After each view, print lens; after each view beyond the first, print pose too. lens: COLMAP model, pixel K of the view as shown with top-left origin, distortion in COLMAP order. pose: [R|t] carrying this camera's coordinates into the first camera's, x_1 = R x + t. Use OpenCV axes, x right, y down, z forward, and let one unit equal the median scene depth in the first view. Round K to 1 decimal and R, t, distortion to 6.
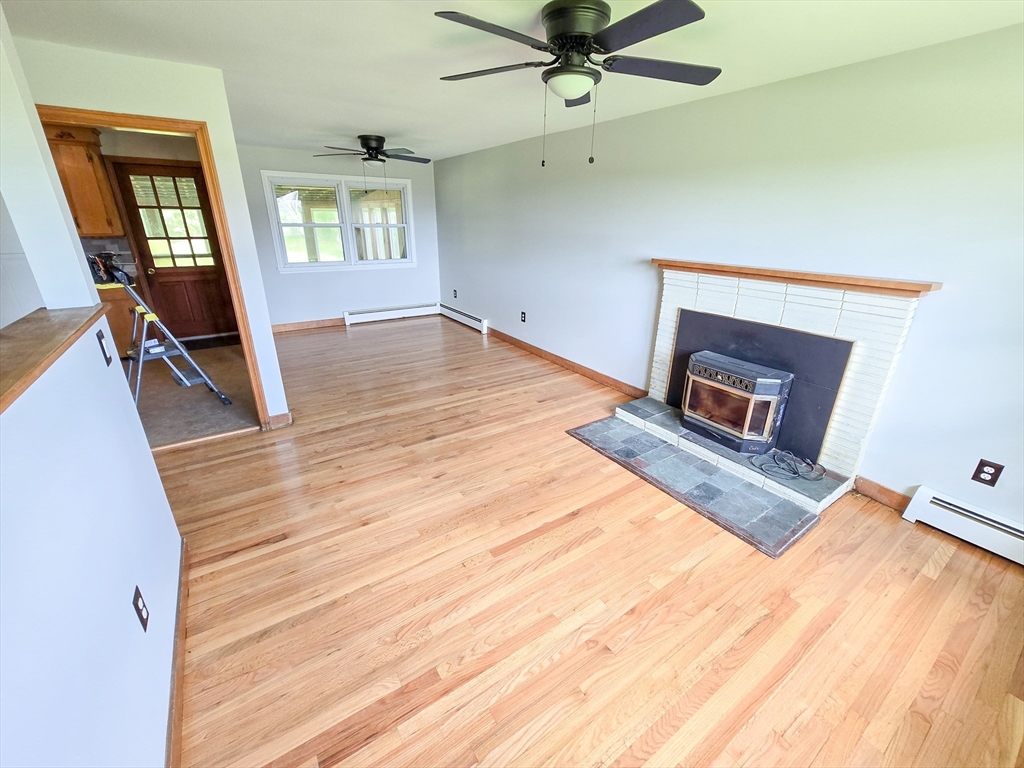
lens RADIAL K [[418.6, 0, 516.5], [0, 418.6, 382.7], [0, 0, 1]] dist [-0.002235, 0.000007]
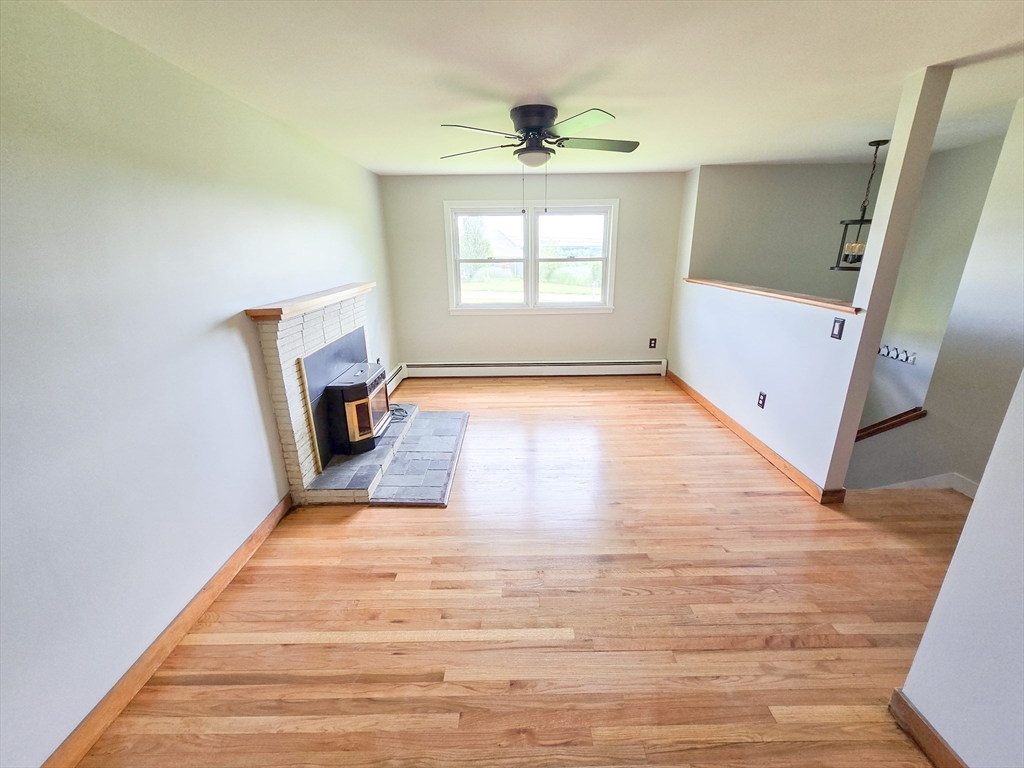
lens RADIAL K [[418.6, 0, 516.5], [0, 418.6, 382.7], [0, 0, 1]] dist [-0.002235, 0.000007]
pose [[-0.833523, -0.176504, 0.523532, -0.394284], [0.197056, 0.790295, 0.580176, -0.538272], [-0.516148, 0.586755, -0.623948, 1.343799]]
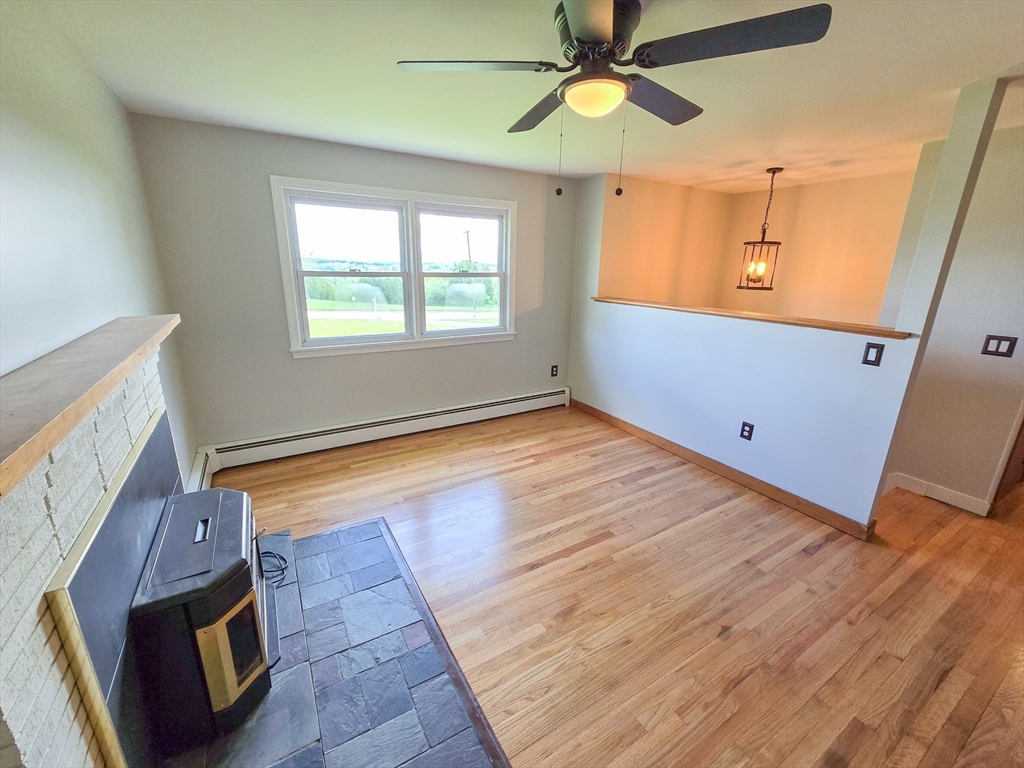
lens RADIAL K [[418.6, 0, 516.5], [0, 418.6, 382.7], [0, 0, 1]] dist [-0.002235, 0.000007]
pose [[-0.998015, -0.049231, 0.039272, 0.124940], [-0.015689, 0.798309, 0.602044, -0.431624], [-0.060991, 0.600233, -0.797496, 1.127836]]
